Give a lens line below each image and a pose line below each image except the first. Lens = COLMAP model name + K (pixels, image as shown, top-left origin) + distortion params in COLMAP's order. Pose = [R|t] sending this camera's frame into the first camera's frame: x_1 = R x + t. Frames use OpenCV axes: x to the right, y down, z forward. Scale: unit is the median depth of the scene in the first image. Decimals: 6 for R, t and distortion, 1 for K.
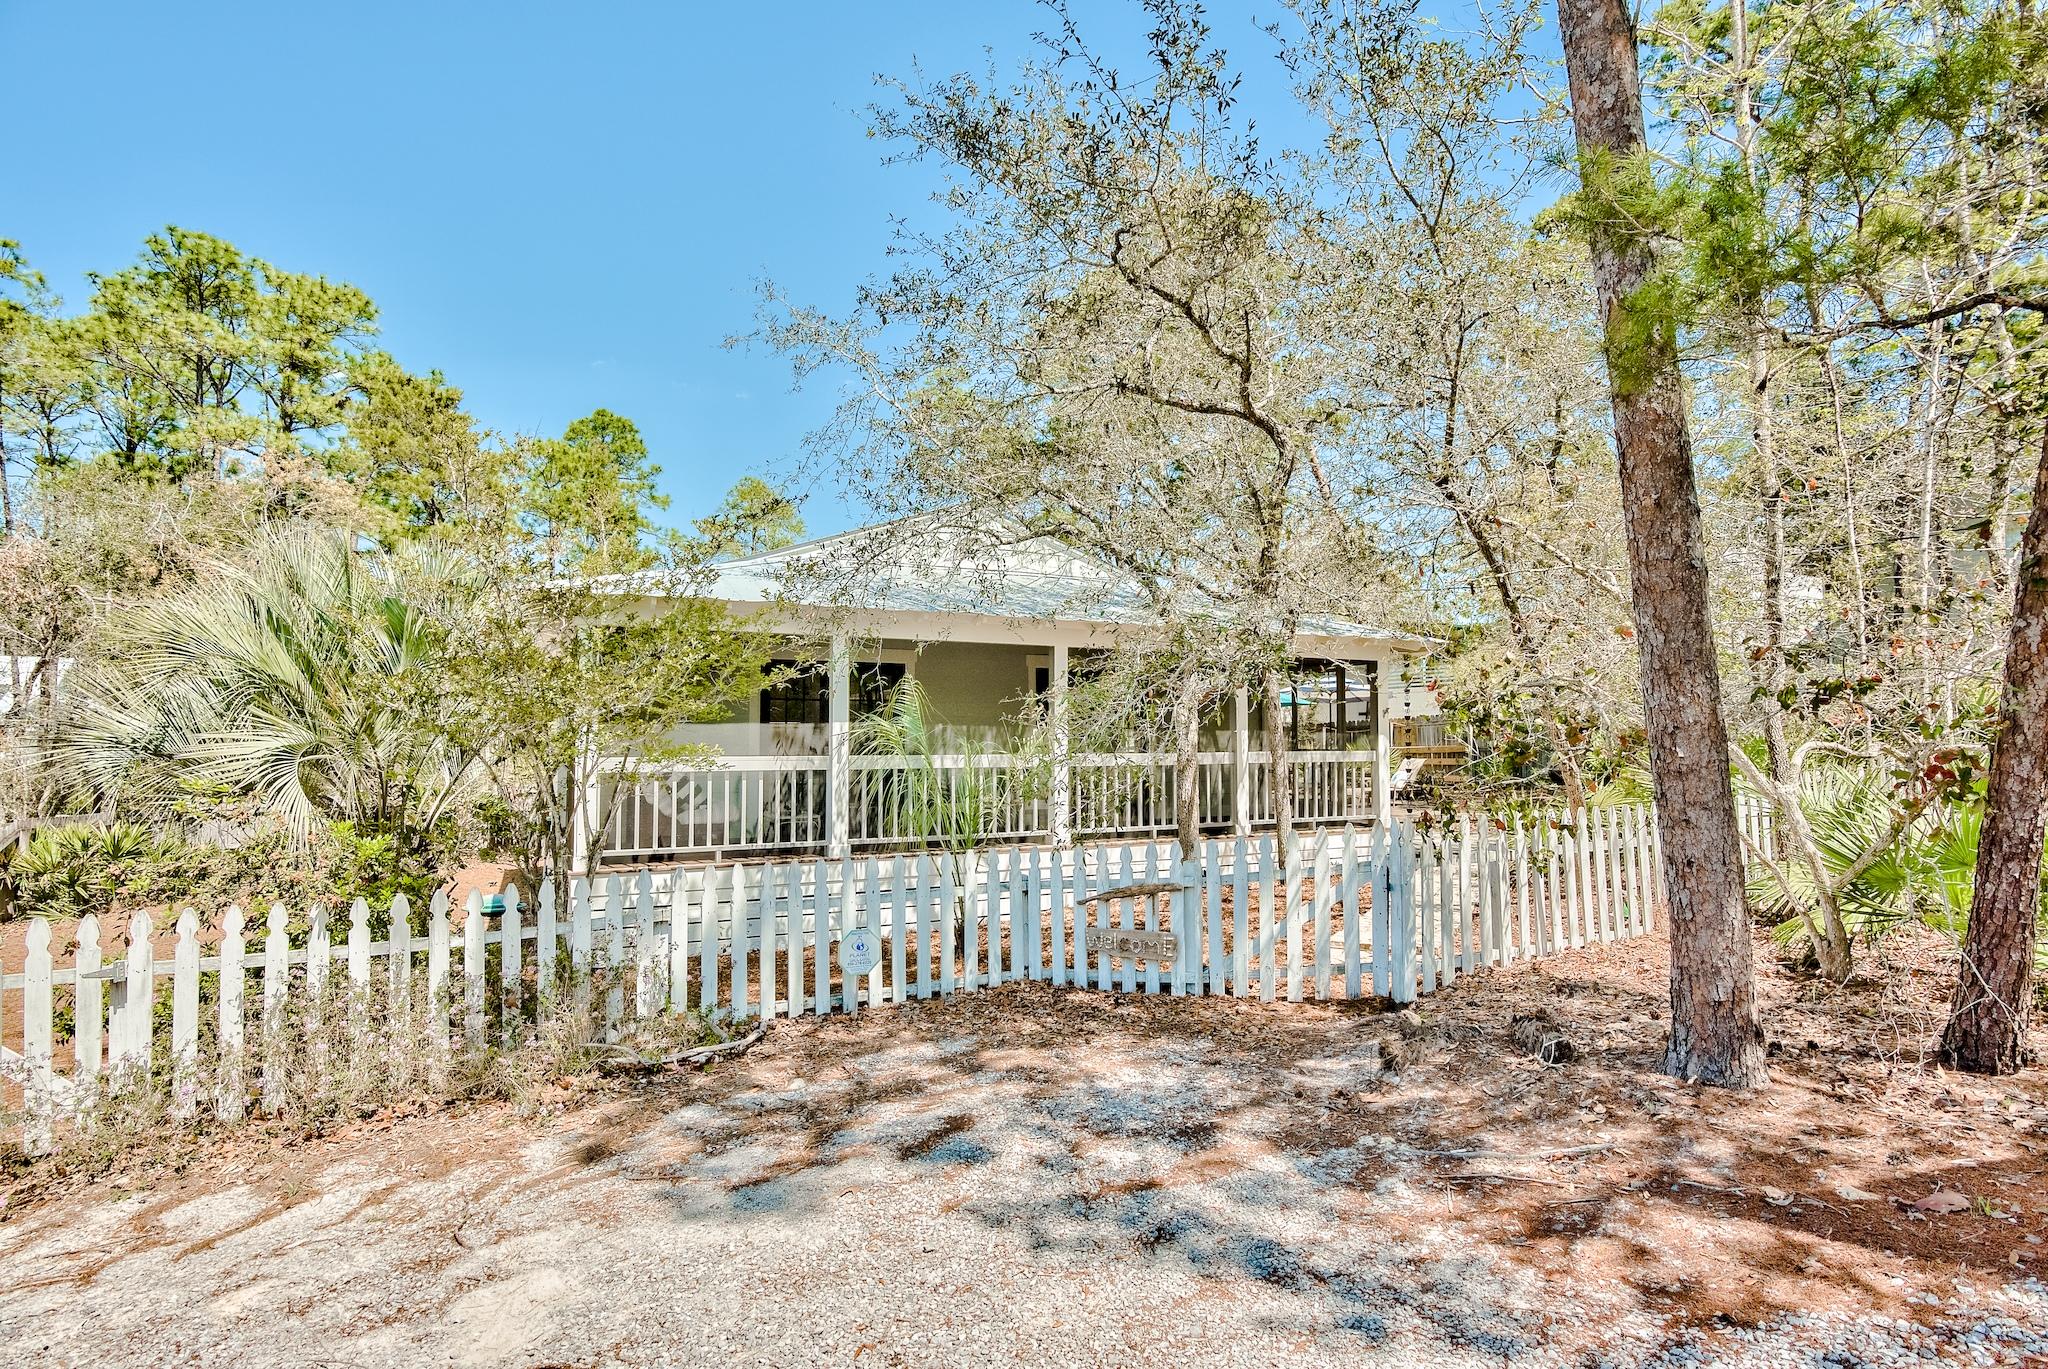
lens RADIAL K [[1036.1, 0, 1028.1], [0, 1036.1, 685.3], [0, 0, 1]] dist [-0.010324, 0.001161]
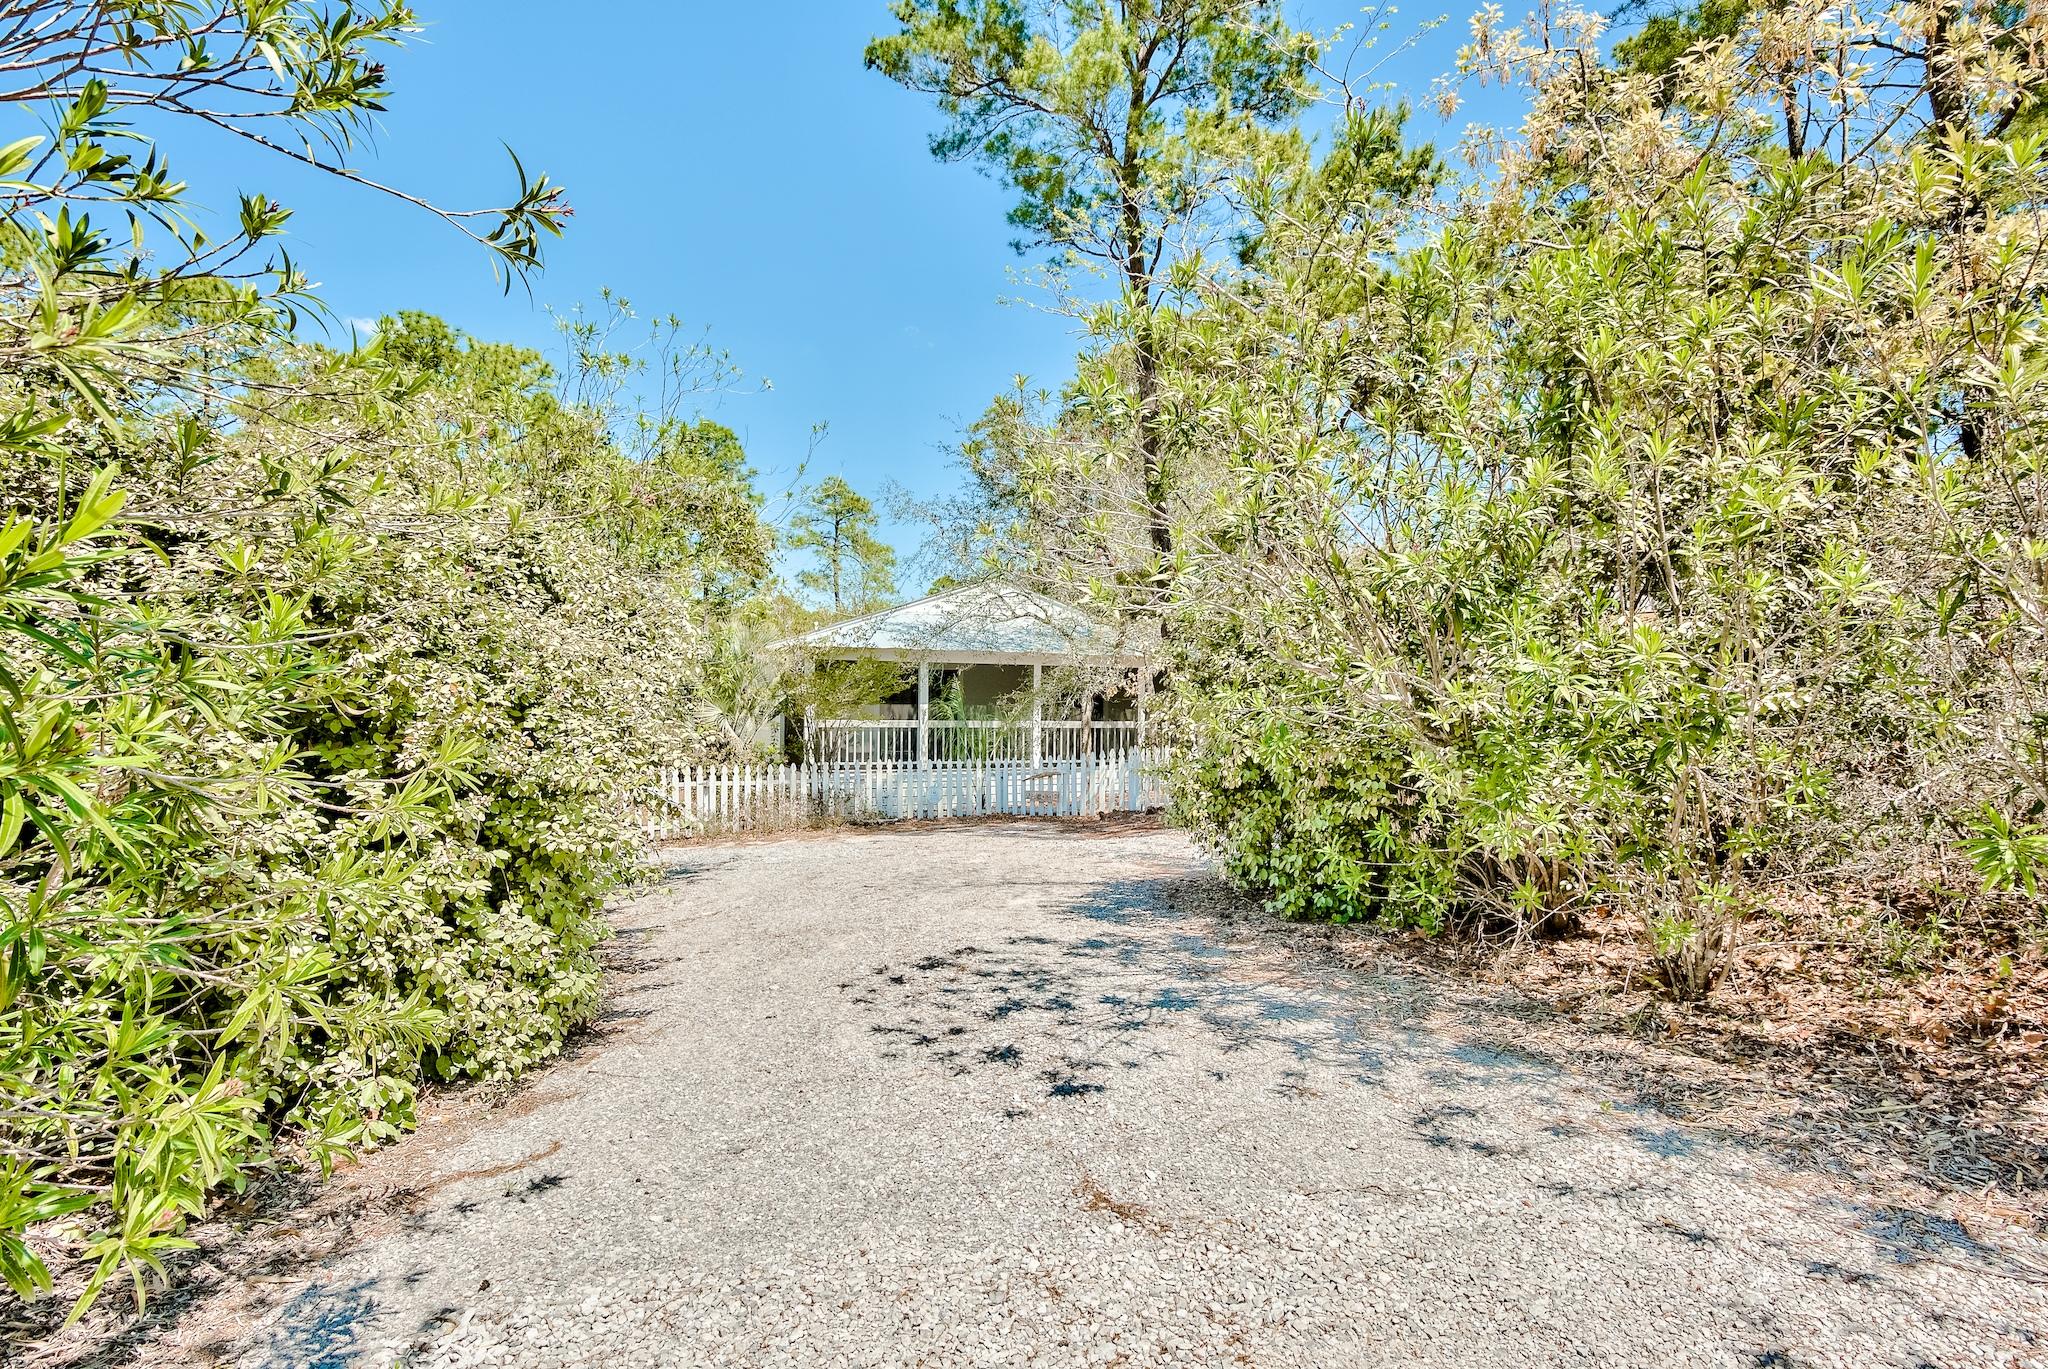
lens RADIAL K [[1036.1, 0, 1019.0], [0, 1036.1, 685.4], [0, 0, 1]] dist [-0.010324, 0.001161]
pose [[0.997145, 0.004626, -0.075375, 0.168693], [-0.002568, 0.999622, 0.027386, -0.062060], [0.075473, -0.027114, 0.996779, -1.077557]]
